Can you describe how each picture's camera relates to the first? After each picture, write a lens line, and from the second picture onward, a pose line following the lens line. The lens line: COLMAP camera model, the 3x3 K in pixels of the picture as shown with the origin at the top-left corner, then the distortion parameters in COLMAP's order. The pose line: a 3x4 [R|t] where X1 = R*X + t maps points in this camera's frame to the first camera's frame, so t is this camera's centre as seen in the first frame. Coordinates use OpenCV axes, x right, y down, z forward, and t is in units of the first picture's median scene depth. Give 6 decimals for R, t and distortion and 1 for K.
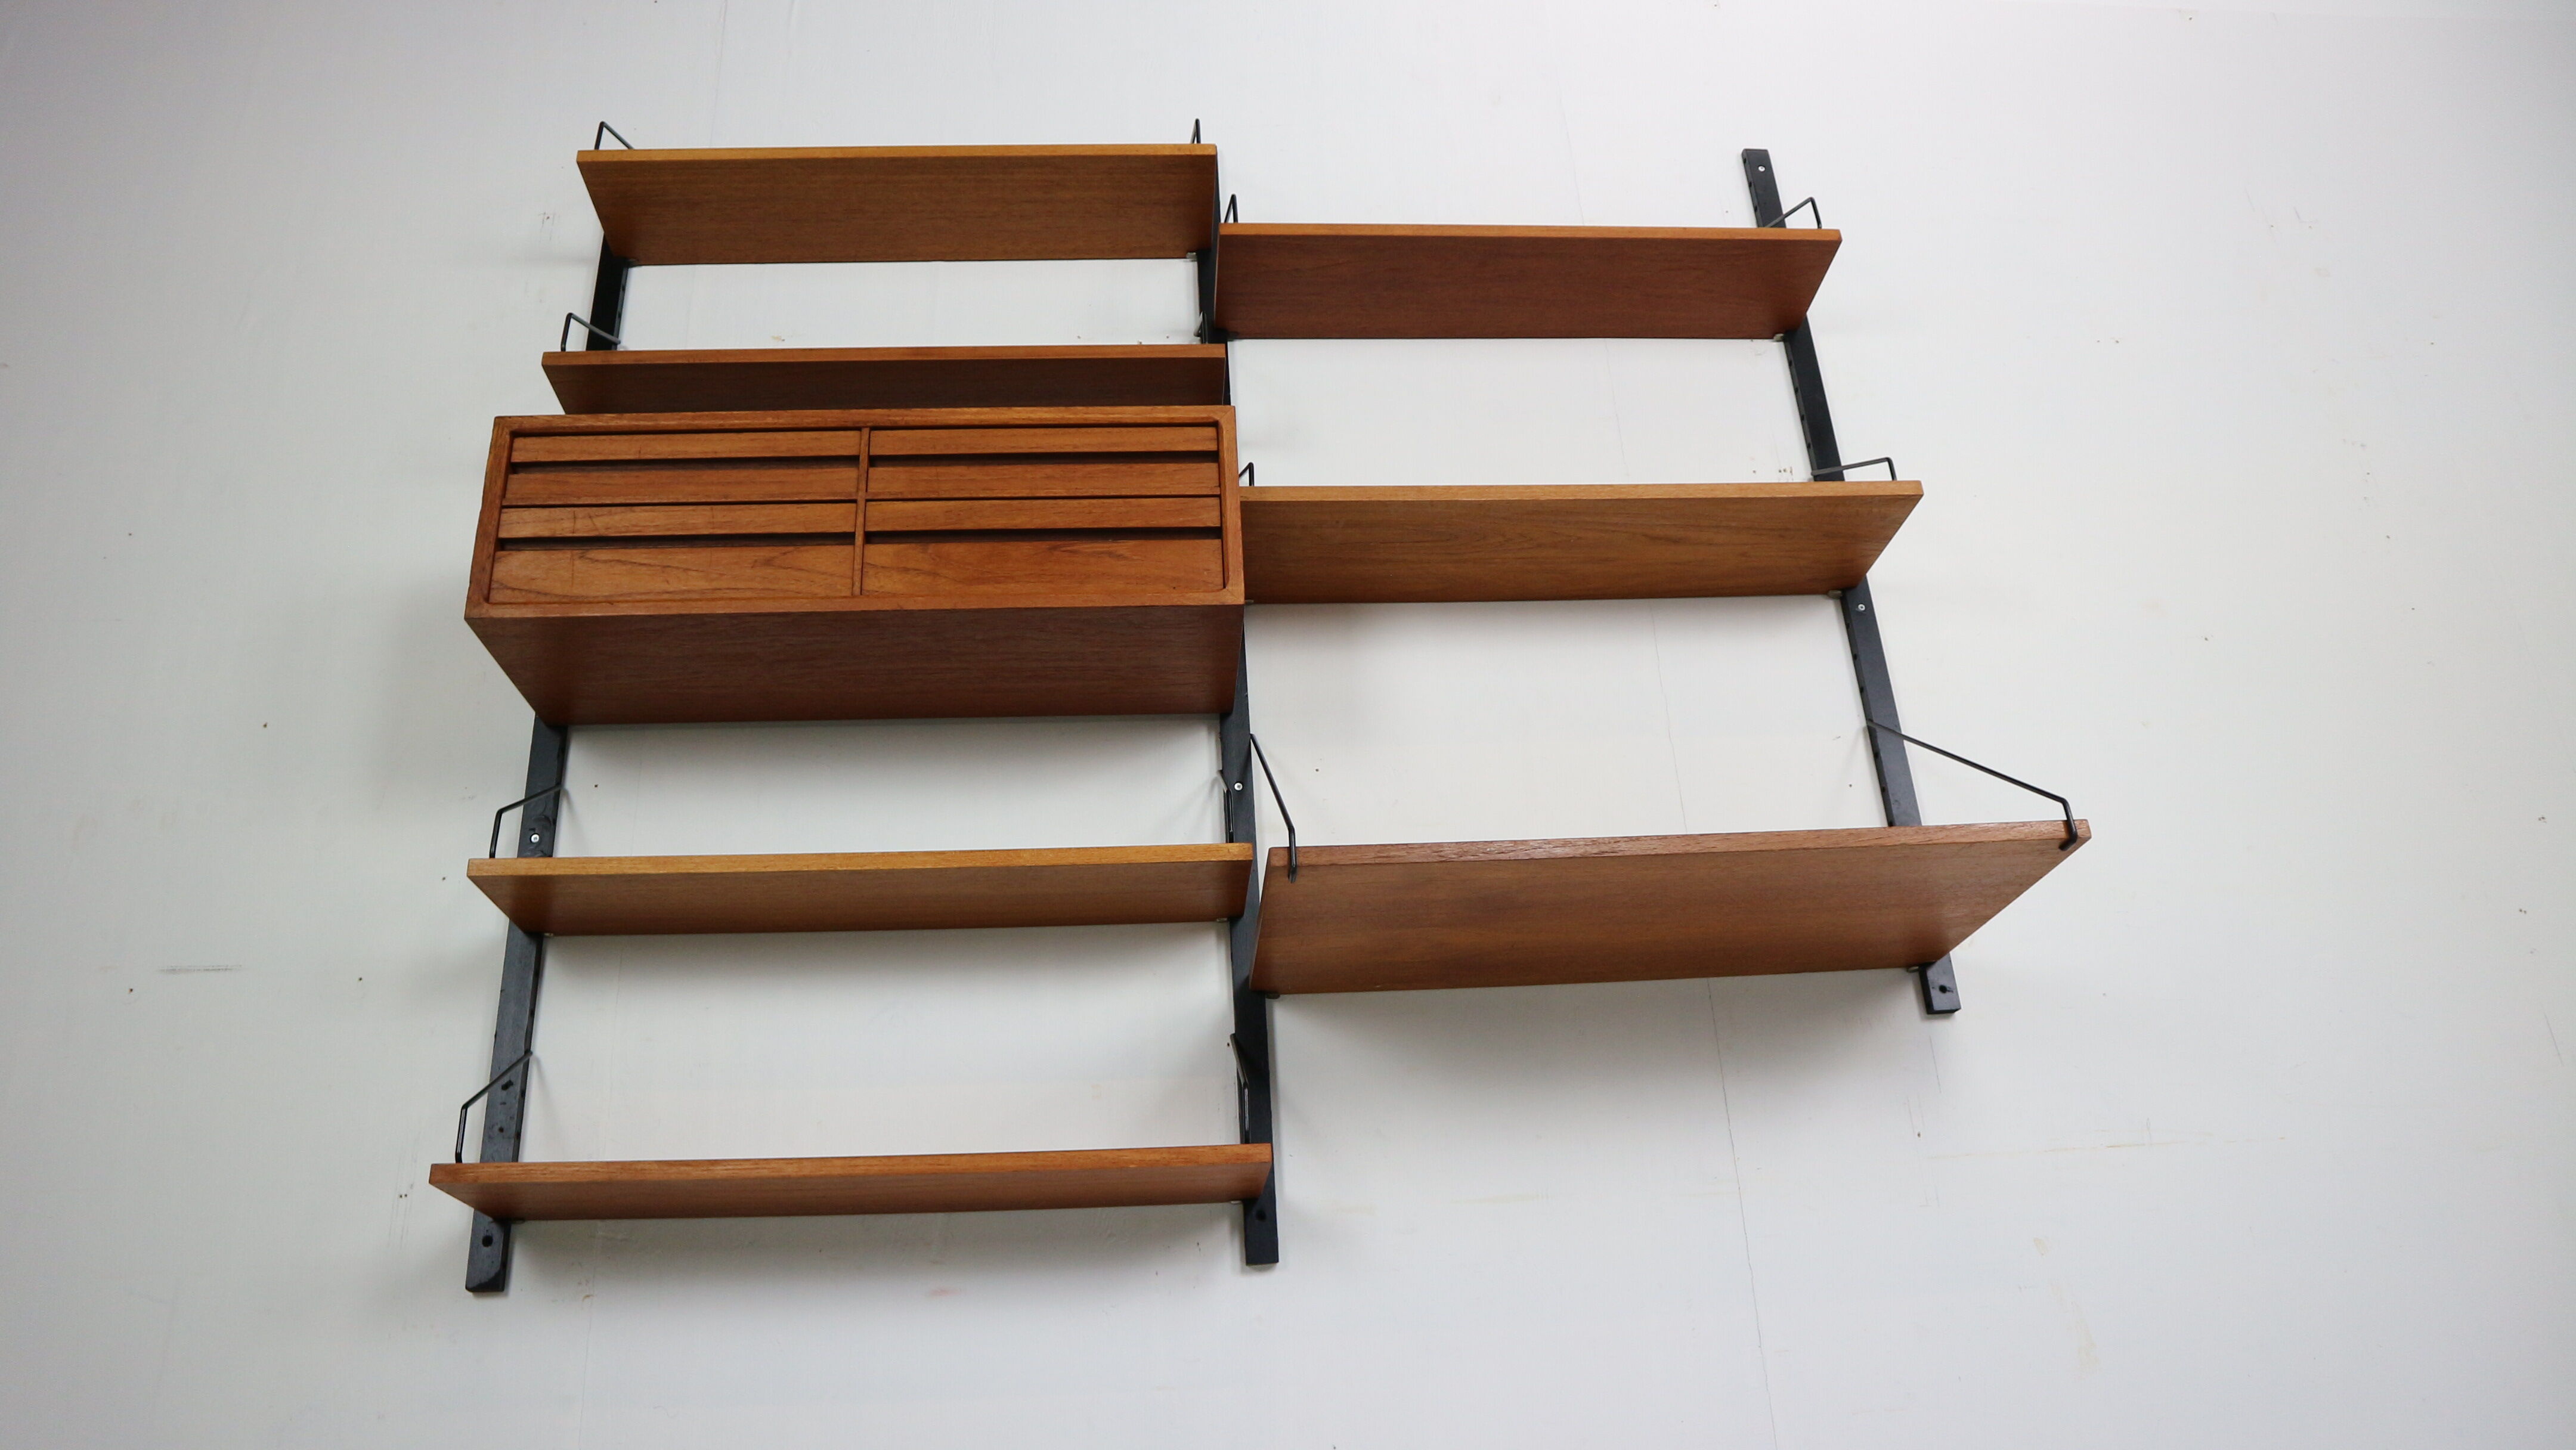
lens RADIAL K [[1696.5, 0, 1288.0], [0, 1696.5, 725.0], [0, 0, 1]] dist [-0.086359, 0.002054]
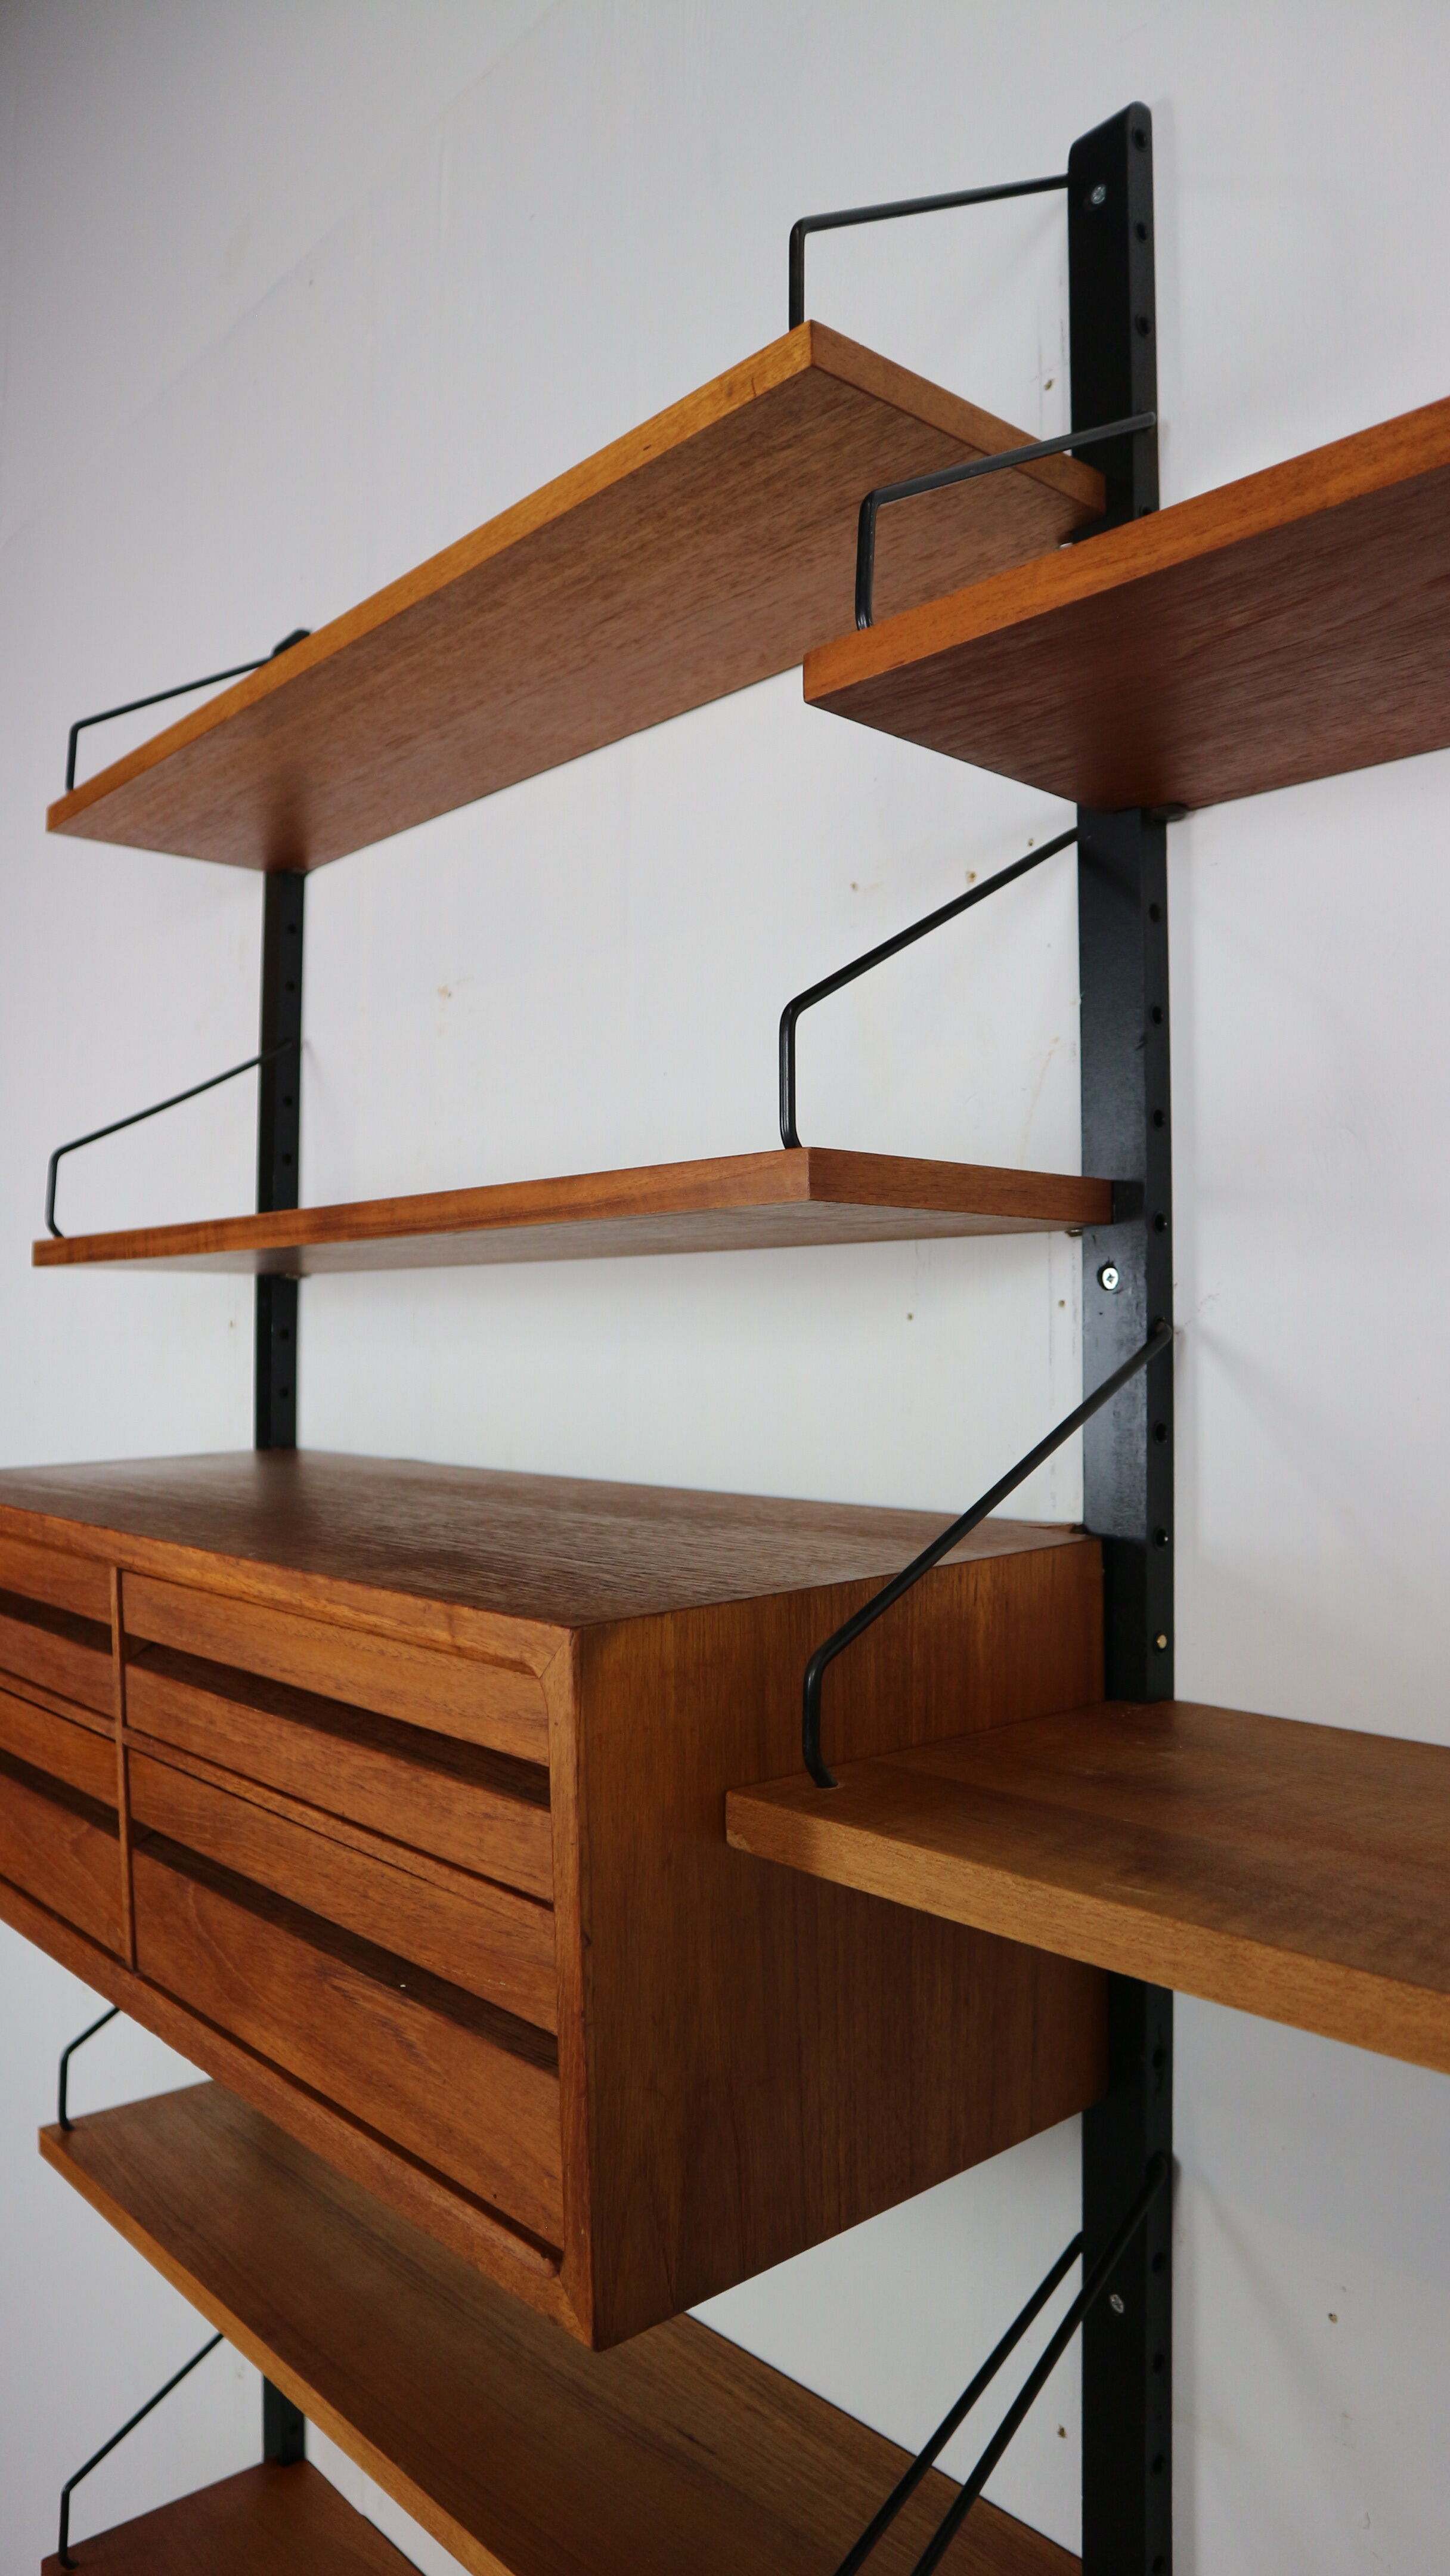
lens RADIAL K [[1696.5, 0, 725.0], [0, 1696.5, 1288.0], [0, 0, 1]] dist [-0.086359, 0.002054]
pose [[0.620614, 0.026973, -0.783652, 0.225183], [0.292571, 0.919267, 0.263343, -0.329991], [0.727489, -0.392708, 0.562619, 0.919133]]
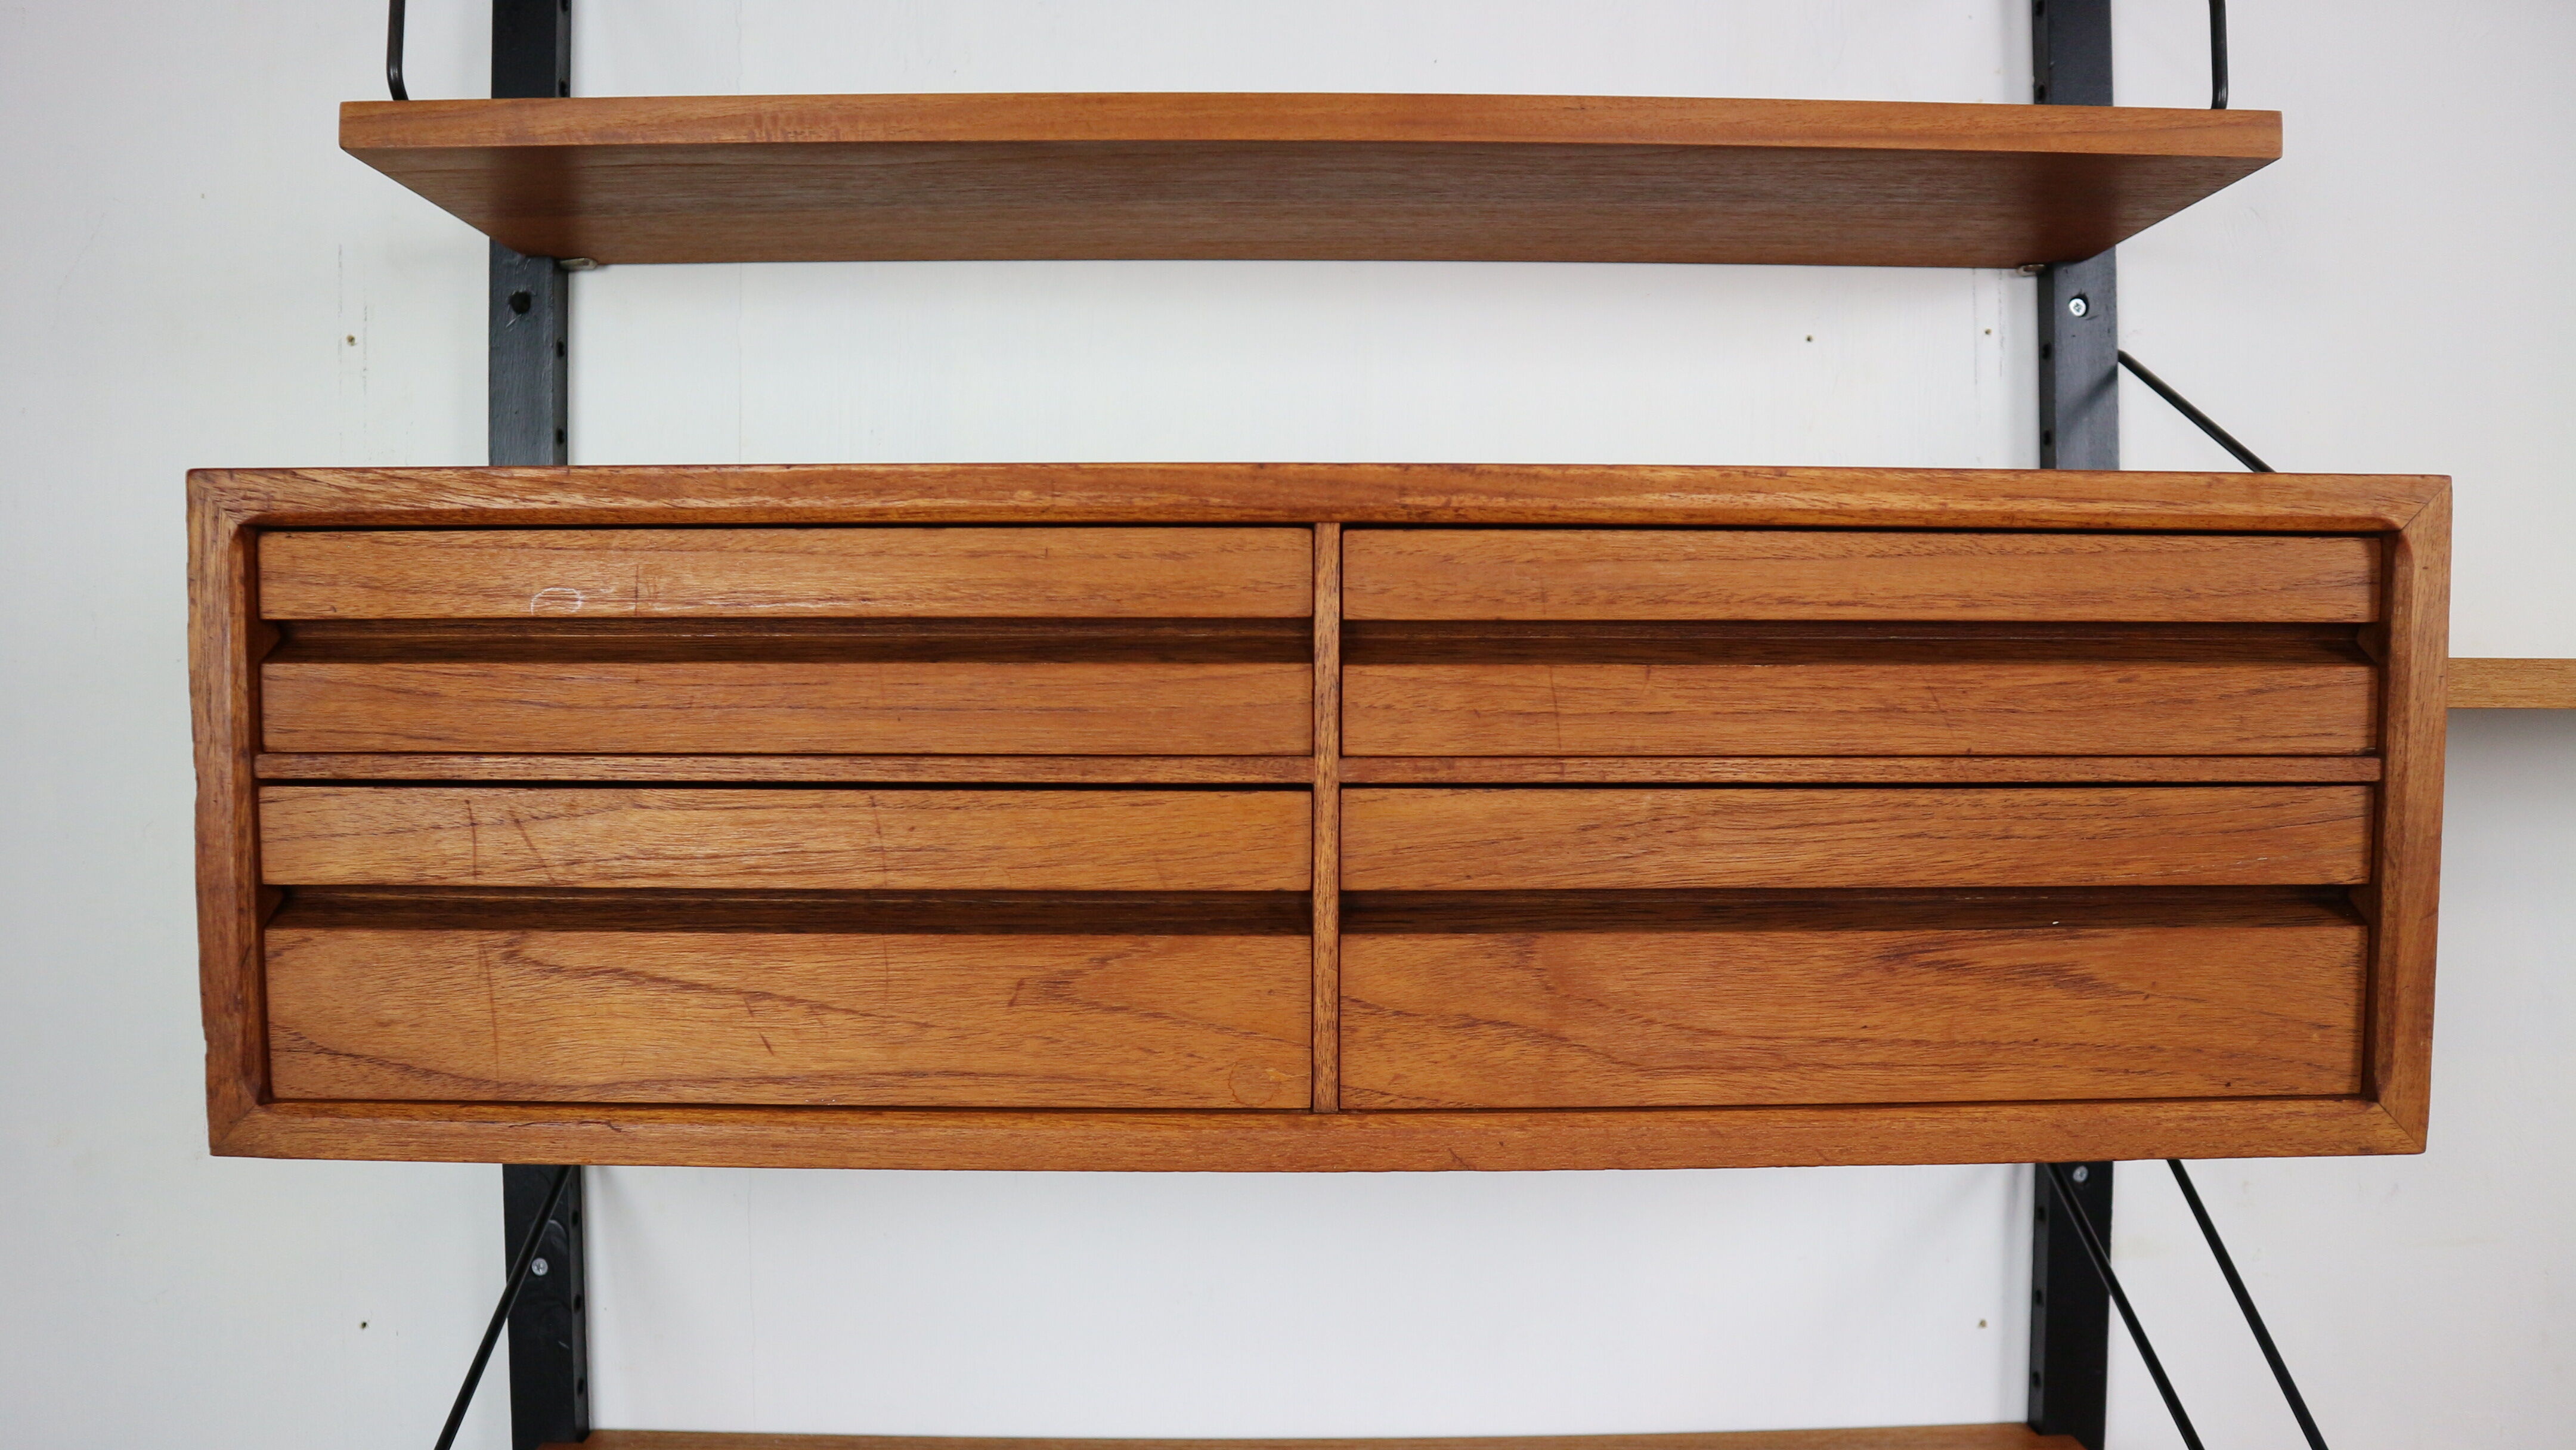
lens RADIAL K [[1696.5, 0, 1288.0], [0, 1696.5, 725.0], [0, 0, 1]] dist [-0.086359, 0.002054]
pose [[0.996355, 0.061609, -0.059007, -0.244269], [-0.030398, 0.902691, 0.429214, -0.286773], [0.079709, -0.425855, 0.901273, 0.714878]]
